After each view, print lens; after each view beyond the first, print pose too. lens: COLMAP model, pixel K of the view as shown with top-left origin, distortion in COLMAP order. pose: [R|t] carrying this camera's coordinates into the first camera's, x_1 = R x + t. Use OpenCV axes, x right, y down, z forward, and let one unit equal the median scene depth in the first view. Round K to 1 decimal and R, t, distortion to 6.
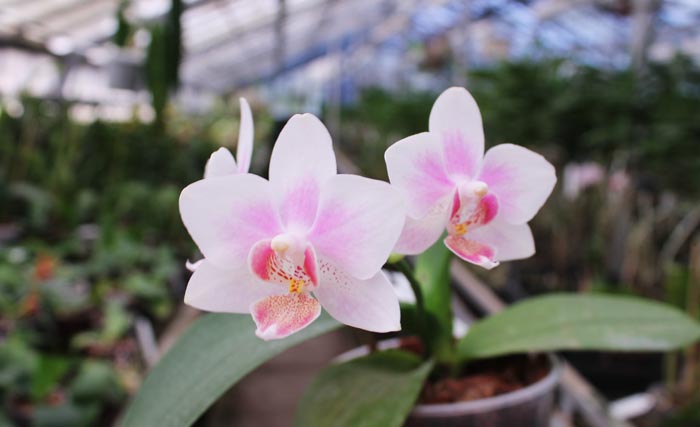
lens RADIAL K [[701.7, 0, 359.3], [0, 701.7, 204.4], [0, 0, 1]] dist [-0.087058, -0.000678]
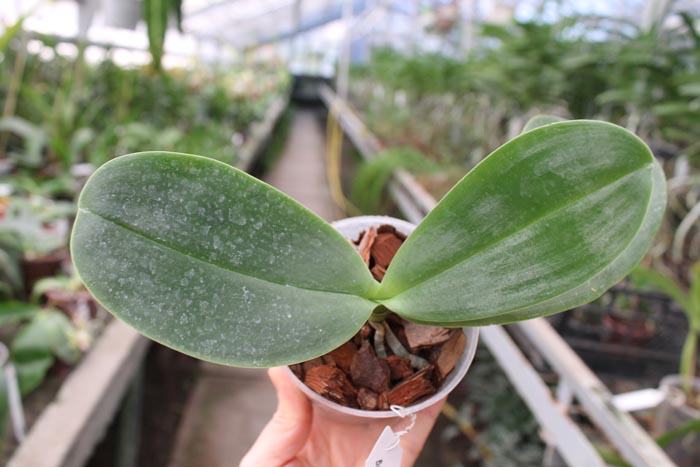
lens RADIAL K [[620.0, 0, 319.7], [0, 620.0, 232.7], [0, 0, 1]] dist [-0.085529, 0.007677]
pose [[0.995954, 0.057698, -0.068892, 0.014137], [-0.048692, 0.990845, 0.125918, 0.001234], [0.075526, -0.122054, 0.989646, 0.121480]]
